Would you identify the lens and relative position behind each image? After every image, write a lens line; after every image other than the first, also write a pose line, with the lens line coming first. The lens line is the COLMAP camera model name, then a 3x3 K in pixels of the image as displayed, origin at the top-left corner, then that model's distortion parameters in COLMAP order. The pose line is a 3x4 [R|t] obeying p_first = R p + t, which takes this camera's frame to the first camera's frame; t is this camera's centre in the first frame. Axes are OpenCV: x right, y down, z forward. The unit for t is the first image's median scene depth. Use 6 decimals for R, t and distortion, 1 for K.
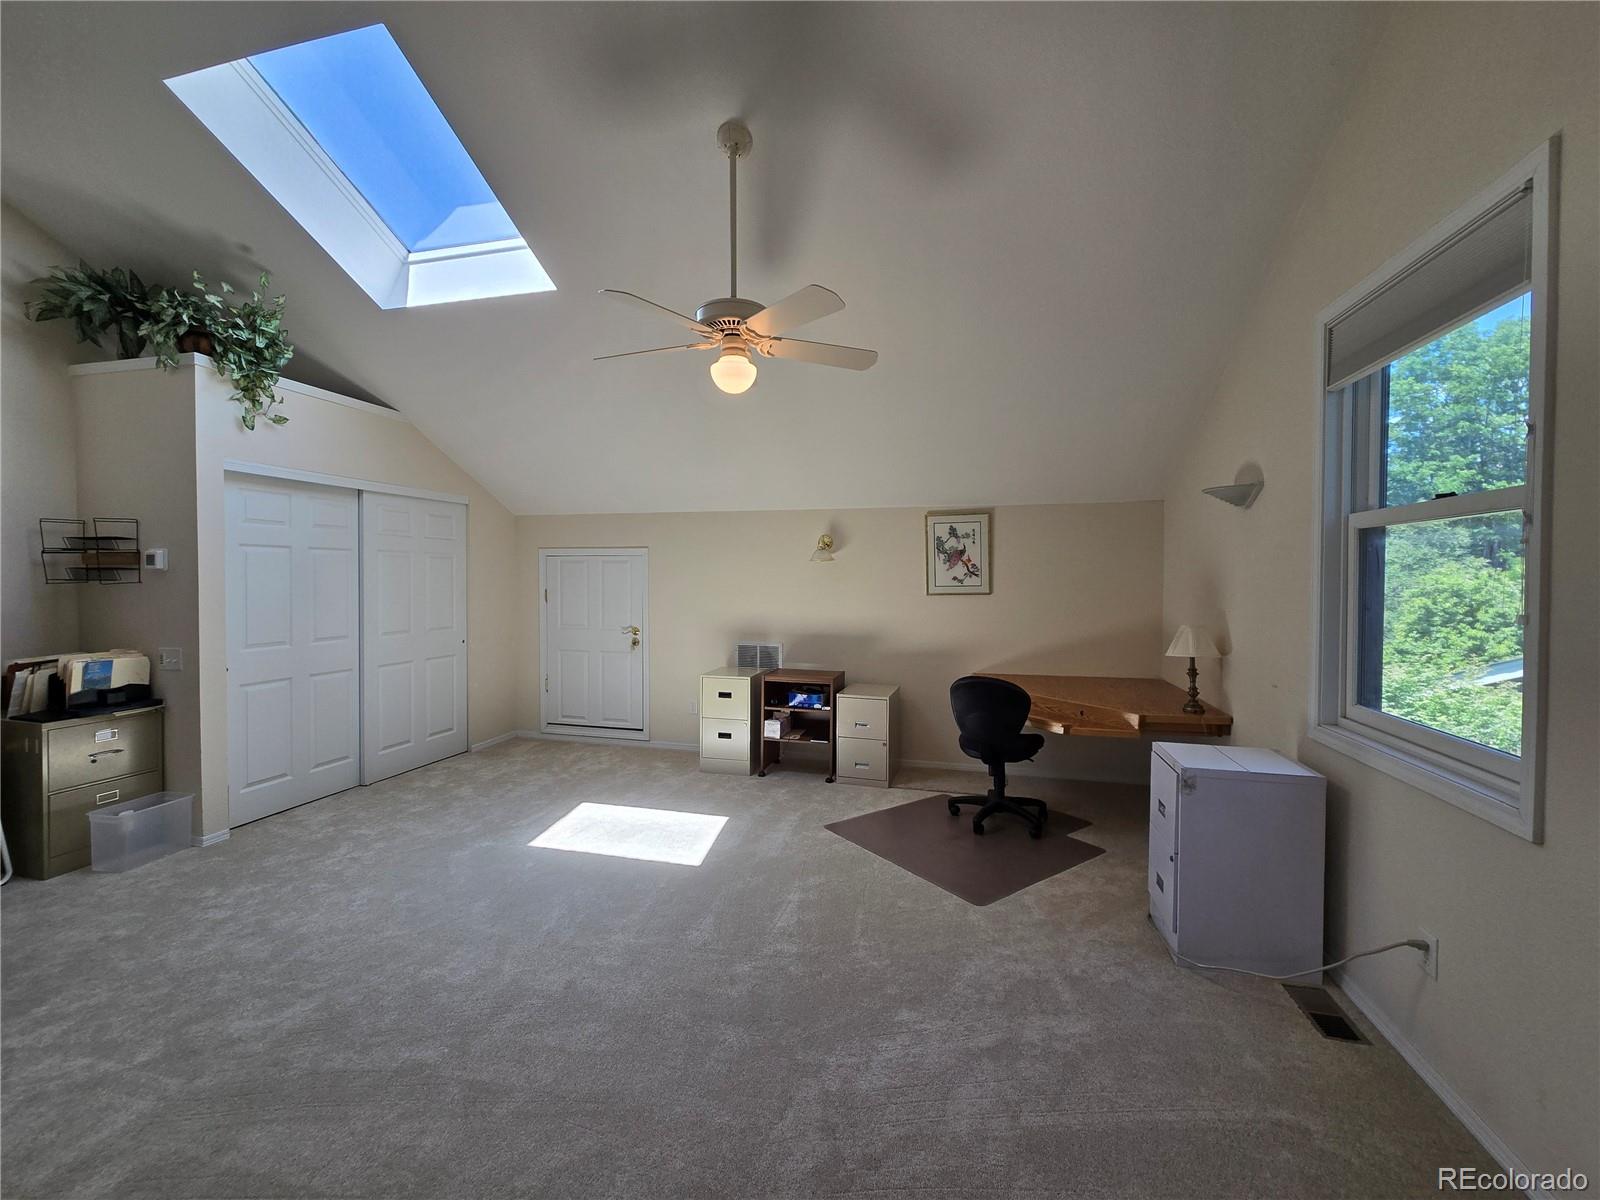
lens RADIAL K [[656.1, 0, 800.9], [0, 656.1, 587.6], [0, 0, 1]] dist [-0.000134, -0.000383]
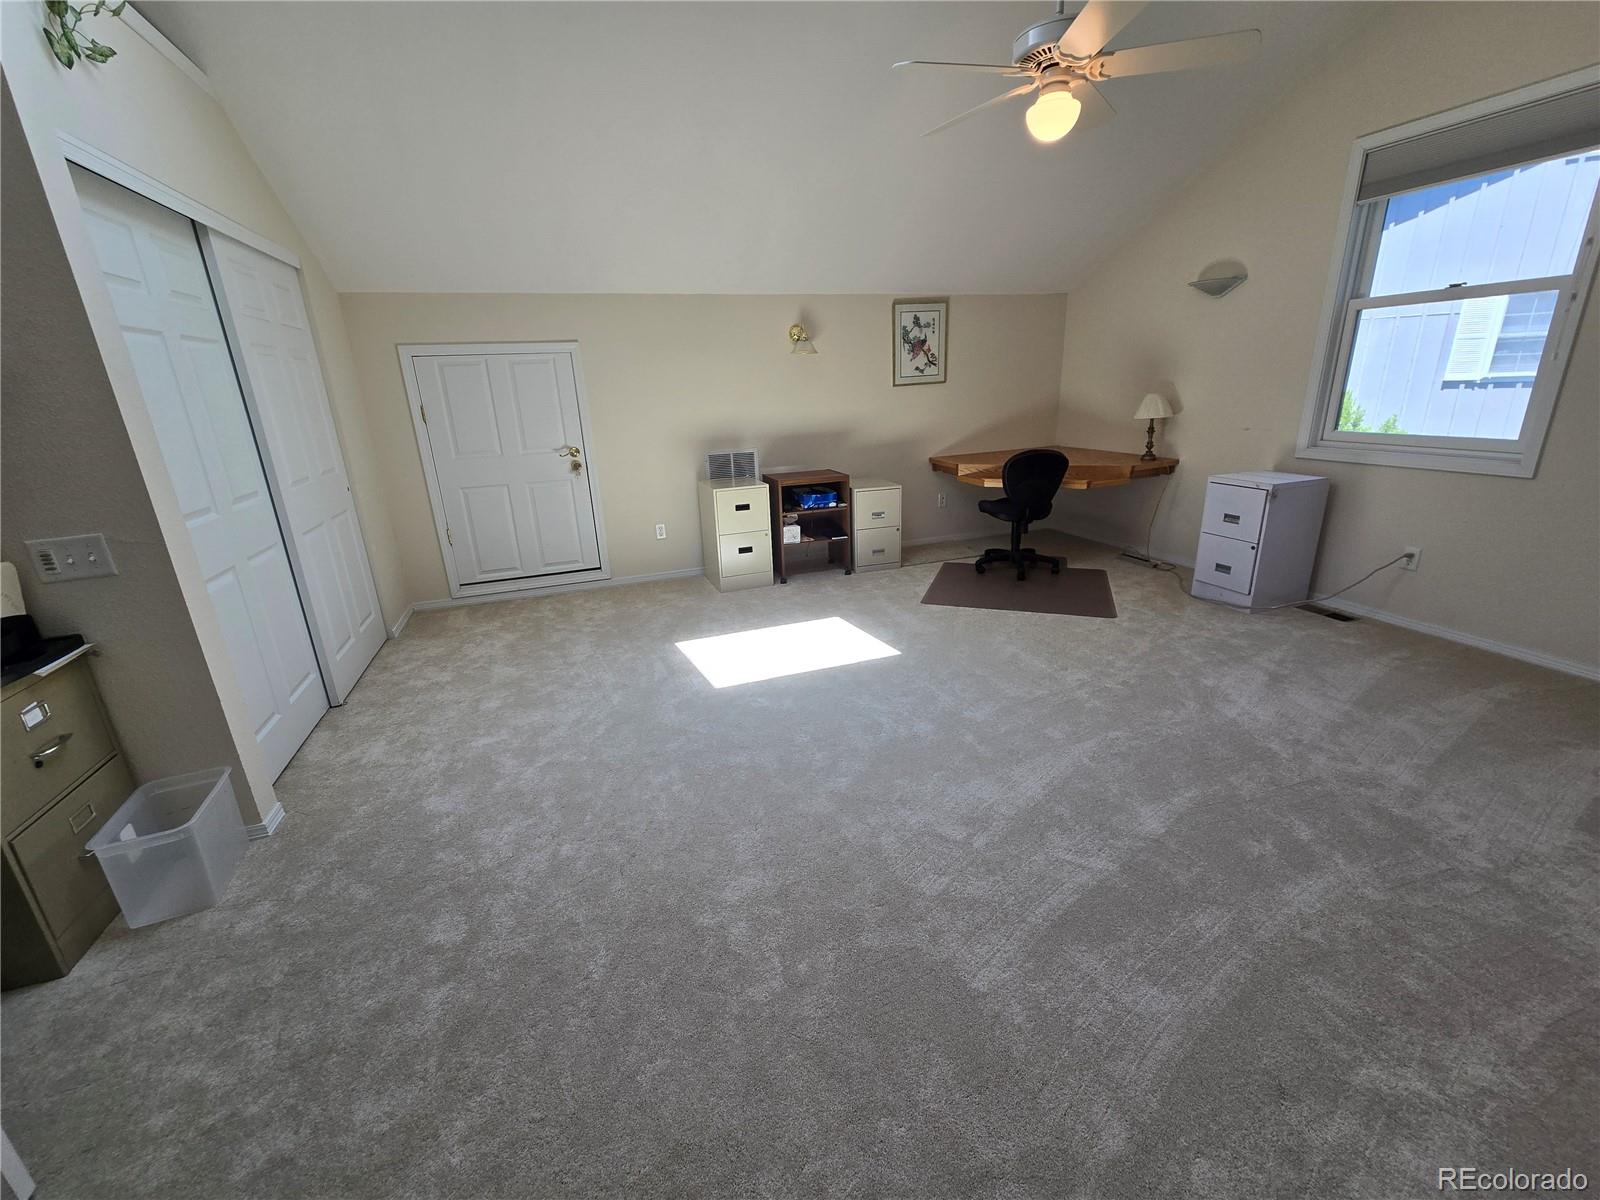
lens RADIAL K [[656.1, 0, 799.2], [0, 656.1, 589.0], [0, 0, 1]] dist [-0.000134, -0.000383]
pose [[0.827605, -0.204314, 0.522806, -0.563791], [0.051804, 0.955228, 0.291301, 0.007923], [-0.558916, -0.213999, 0.801135, 0.189108]]
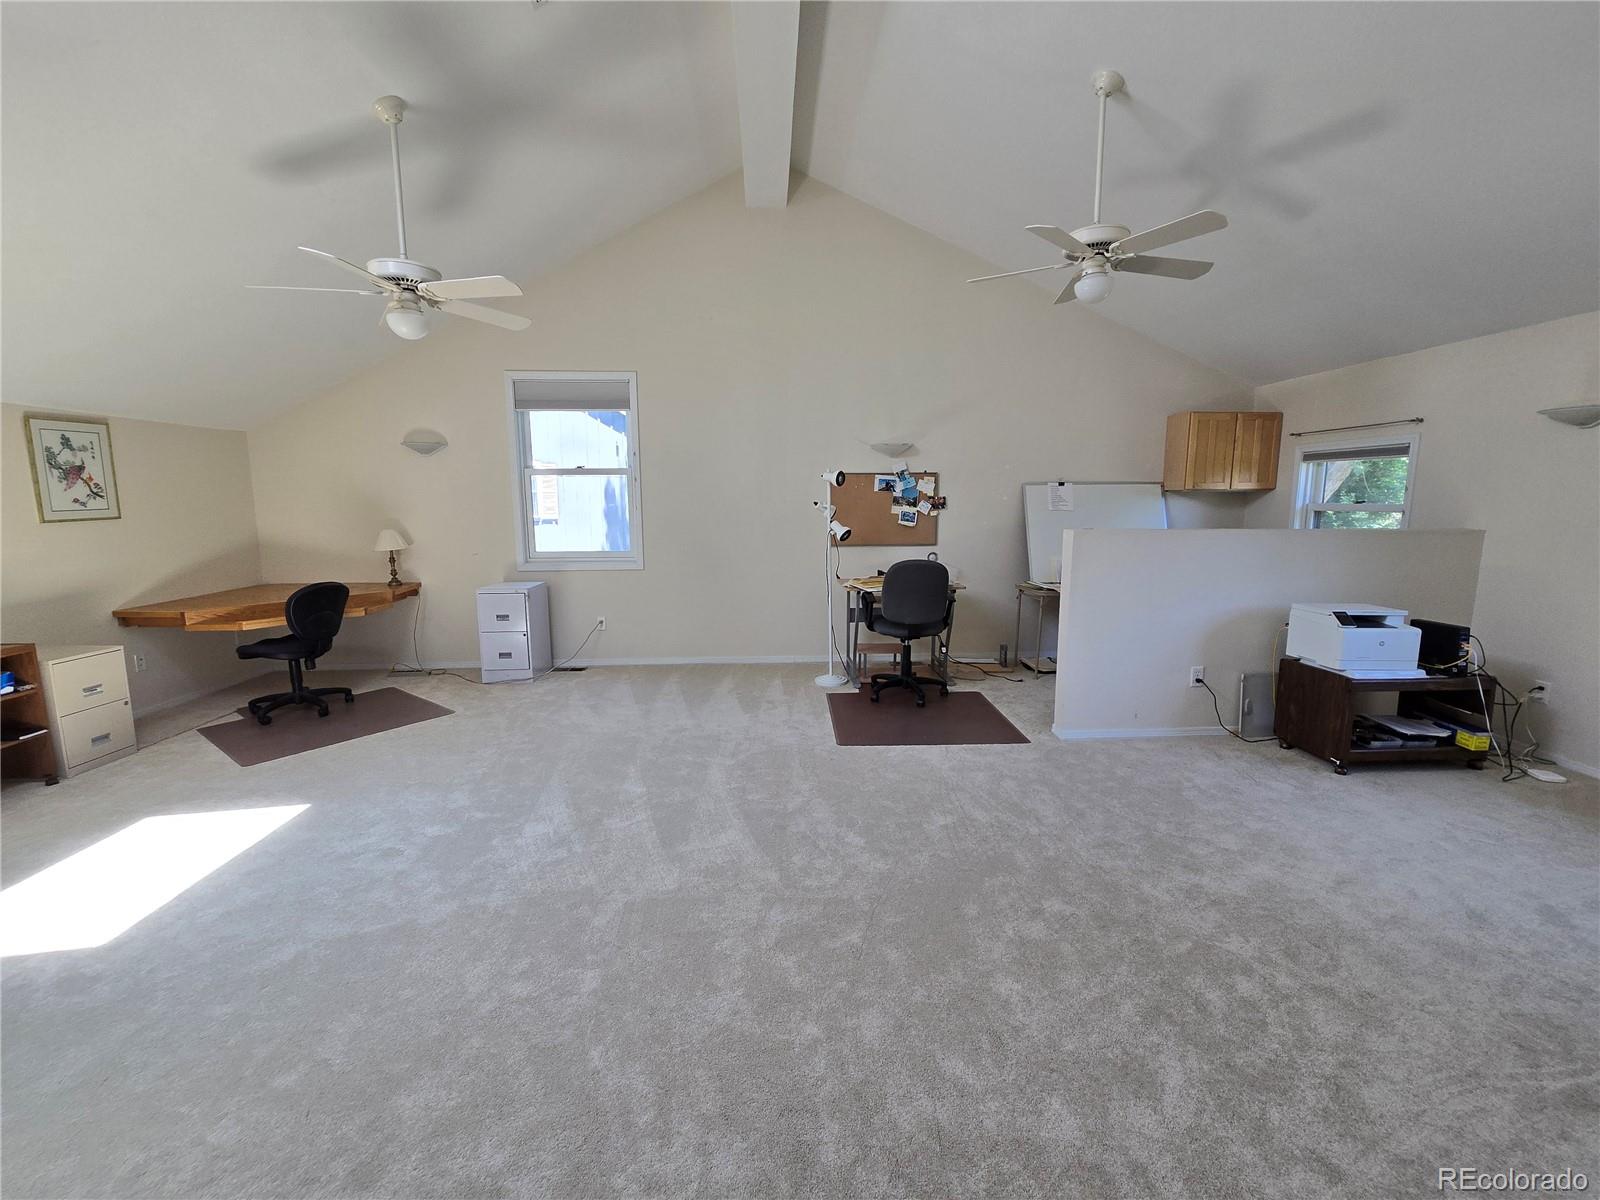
lens RADIAL K [[656.1, 0, 802.2], [0, 656.1, 589.5], [0, 0, 1]] dist [-0.000134, -0.000383]
pose [[-0.300593, -0.133517, 0.944361, -0.843910], [0.019754, 0.989069, 0.146126, -0.006228], [-0.953548, 0.062580, -0.294670, 0.398738]]
